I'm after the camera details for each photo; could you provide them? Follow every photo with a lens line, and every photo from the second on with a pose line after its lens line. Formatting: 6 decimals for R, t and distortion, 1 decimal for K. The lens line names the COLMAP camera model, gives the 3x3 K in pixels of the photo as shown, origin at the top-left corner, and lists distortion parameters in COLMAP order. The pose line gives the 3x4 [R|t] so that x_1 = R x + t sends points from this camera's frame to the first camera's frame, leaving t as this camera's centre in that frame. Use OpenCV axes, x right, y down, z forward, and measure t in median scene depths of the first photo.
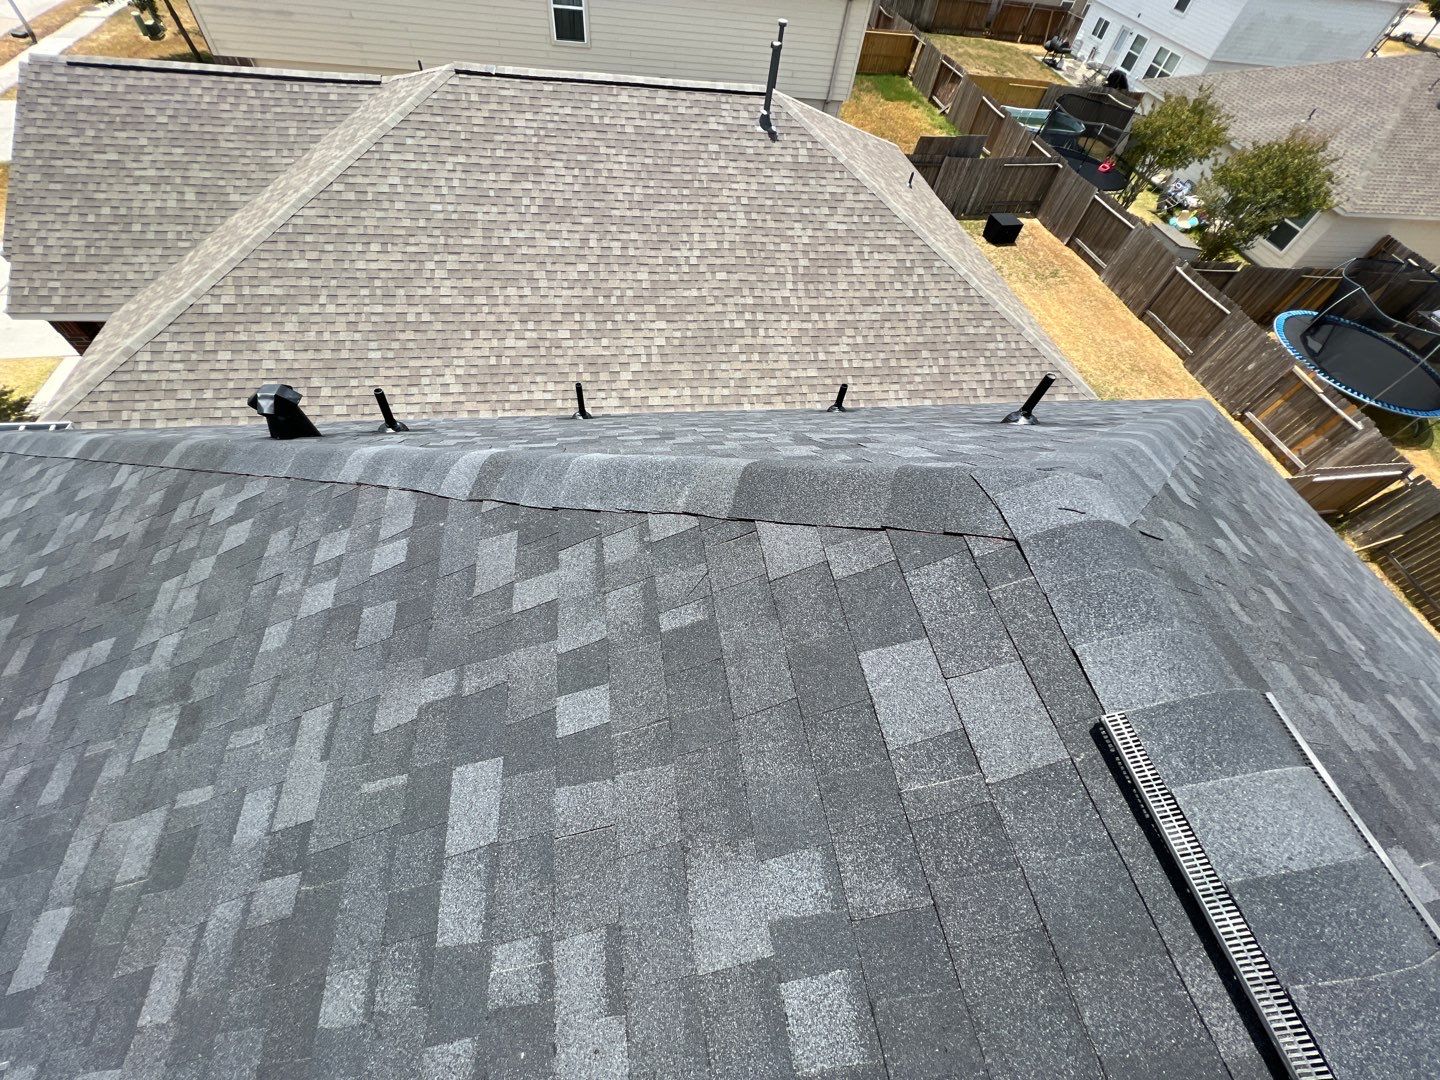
lens RADIAL K [[576.4, 0, 716.4], [0, 576.4, 537.5], [0, 0, 1]] dist [-0.001081, 0.000388]
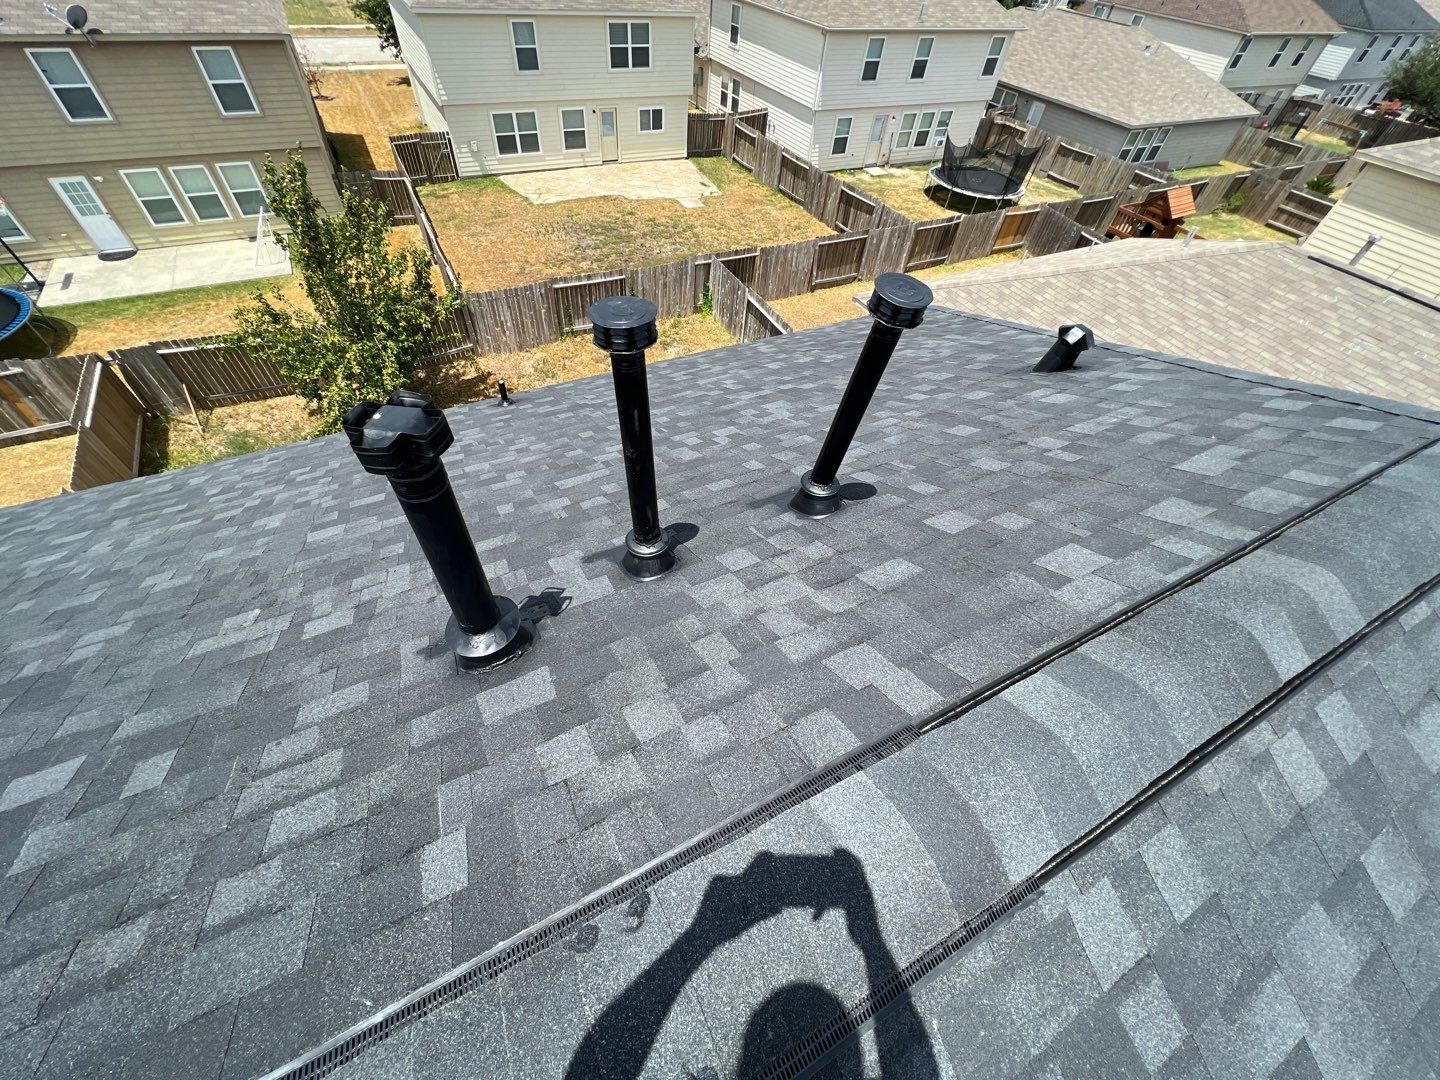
lens RADIAL K [[576.4, 0, 717.7], [0, 576.4, 537.3], [0, 0, 1]] dist [-0.001081, 0.000388]
pose [[-0.311726, -0.793546, 0.522600, 0.109376], [0.703197, 0.177222, 0.688554, 0.009386], [-0.639016, 0.582131, 0.502775, -0.025955]]
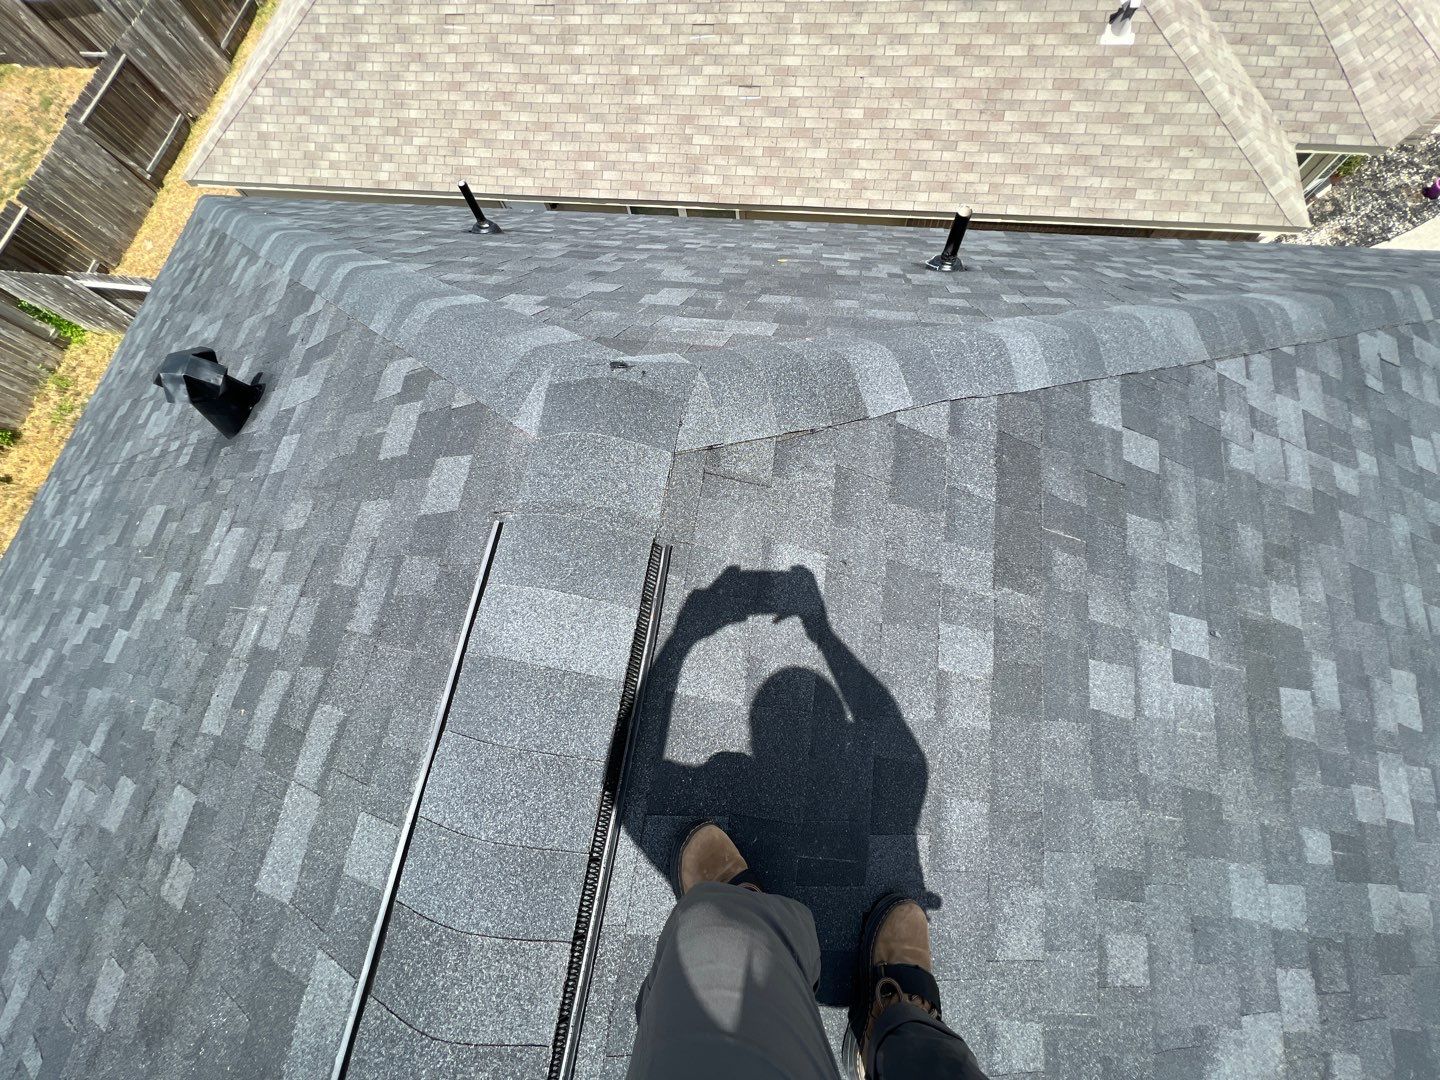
lens RADIAL K [[576.4, 0, 716.9], [0, 576.4, 537.0], [0, 0, 1]] dist [-0.001081, 0.000388]
pose [[-0.950336, -0.299633, 0.084151, 0.118278], [0.250118, -0.574393, 0.779432, 0.280974], [-0.185208, 0.761770, 0.620810, -0.198315]]
